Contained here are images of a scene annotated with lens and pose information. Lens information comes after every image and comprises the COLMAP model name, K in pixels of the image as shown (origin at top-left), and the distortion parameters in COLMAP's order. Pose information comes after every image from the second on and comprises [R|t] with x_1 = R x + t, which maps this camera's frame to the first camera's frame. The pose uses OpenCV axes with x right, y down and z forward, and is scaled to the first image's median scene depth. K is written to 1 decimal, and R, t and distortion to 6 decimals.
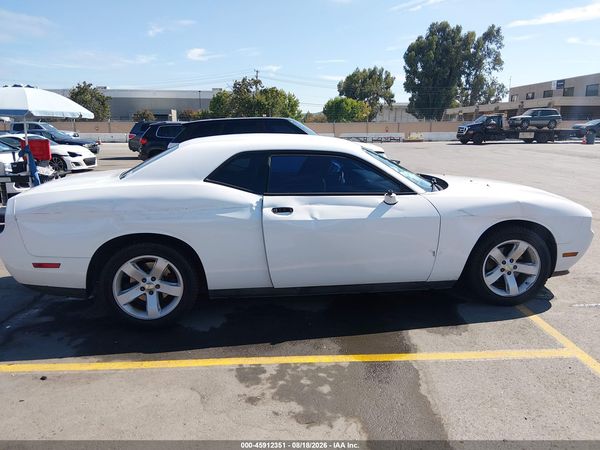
lens RADIAL K [[448.8, 0, 300.0], [0, 448.8, 225.0], [0, 0, 1]] dist [0.095507, -0.149641]
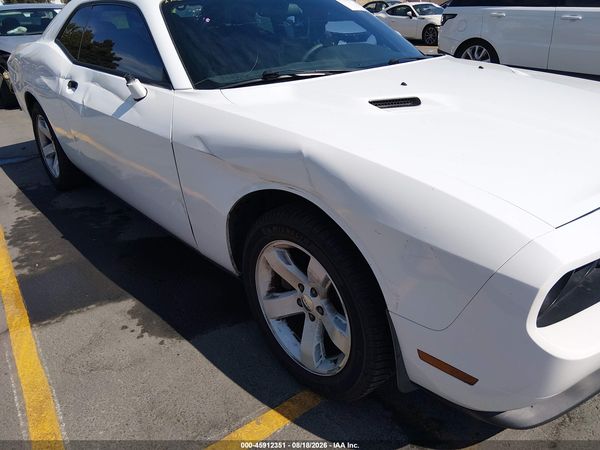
lens RADIAL K [[454.5, 0, 301.8], [0, 454.5, 225.7], [0, 0, 1]] dist [0.046181, -0.076453]
pose [[0.556629, 0.348965, -0.753915, 0.740297], [-0.149365, 0.934749, 0.322389, -0.104758], [0.817223, -0.066842, 0.572432, 0.757333]]
